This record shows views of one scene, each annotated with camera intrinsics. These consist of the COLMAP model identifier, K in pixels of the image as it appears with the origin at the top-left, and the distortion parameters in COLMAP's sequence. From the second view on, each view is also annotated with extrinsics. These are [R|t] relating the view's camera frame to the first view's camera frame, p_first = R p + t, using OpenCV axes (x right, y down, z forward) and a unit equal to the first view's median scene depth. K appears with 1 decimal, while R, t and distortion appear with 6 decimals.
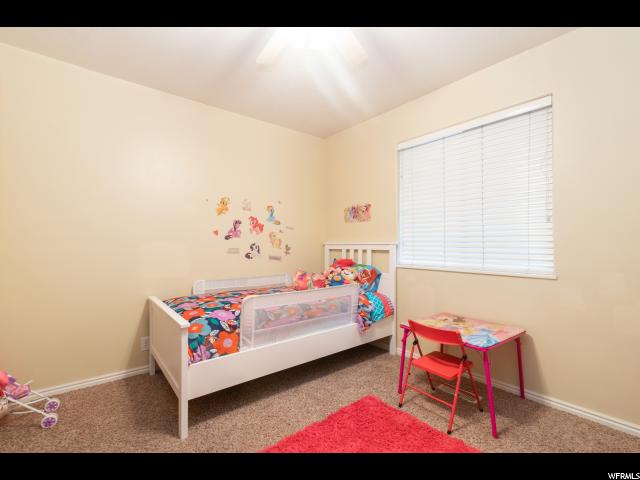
lens RADIAL K [[284.8, 0, 316.9], [0, 284.8, 248.1], [0, 0, 1]] dist [-0.000105, -0.000072]
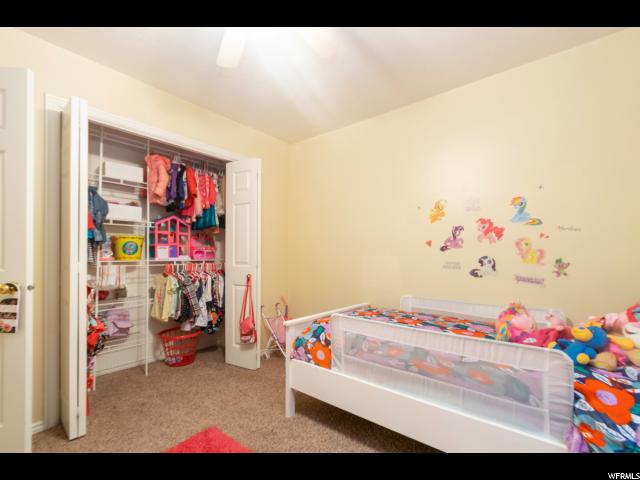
lens RADIAL K [[290.7, 0, 318.1], [0, 290.7, 256.2], [0, 0, 1]] dist [0.000116, -0.000174]
pose [[0.199294, 0.001144, -0.979939, 0.435947], [-0.018341, 0.999829, -0.002563, -0.007307], [0.979768, 0.018484, 0.199281, 0.496631]]
